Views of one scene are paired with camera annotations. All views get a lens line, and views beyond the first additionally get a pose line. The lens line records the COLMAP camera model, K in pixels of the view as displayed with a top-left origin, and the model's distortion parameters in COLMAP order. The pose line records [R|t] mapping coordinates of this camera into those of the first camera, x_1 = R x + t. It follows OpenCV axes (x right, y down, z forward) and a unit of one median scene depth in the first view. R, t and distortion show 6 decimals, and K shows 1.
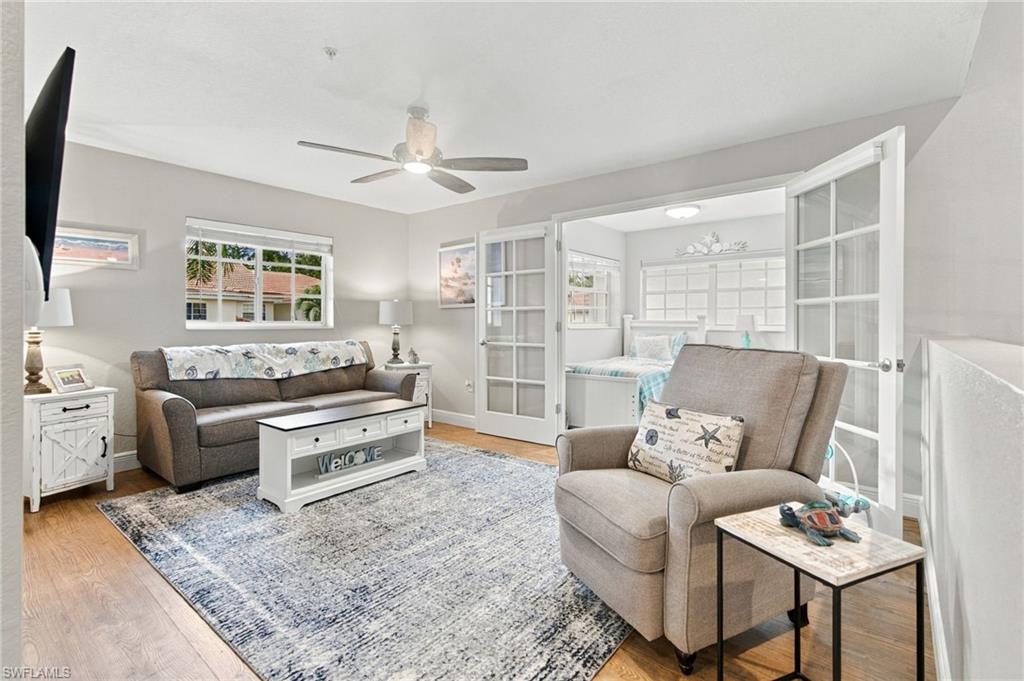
lens RADIAL K [[476.0, 0, 506.2], [0, 476.0, 323.2], [0, 0, 1]] dist [0.000827, -0.000361]
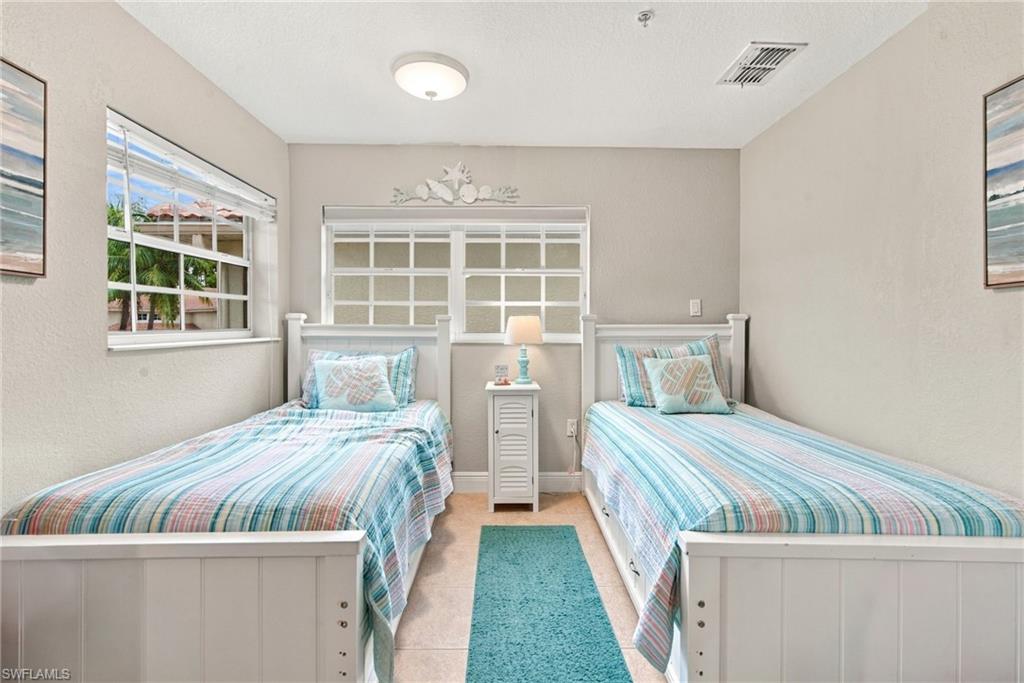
lens RADIAL K [[476.0, 0, 505.9], [0, 476.0, 324.7], [0, 0, 1]] dist [0.000827, -0.000361]
pose [[0.769710, 0.002516, 0.638389, 0.291181], [0.000723, 0.999988, -0.004814, -0.007541], [-0.638394, 0.004167, 0.769699, 1.293774]]
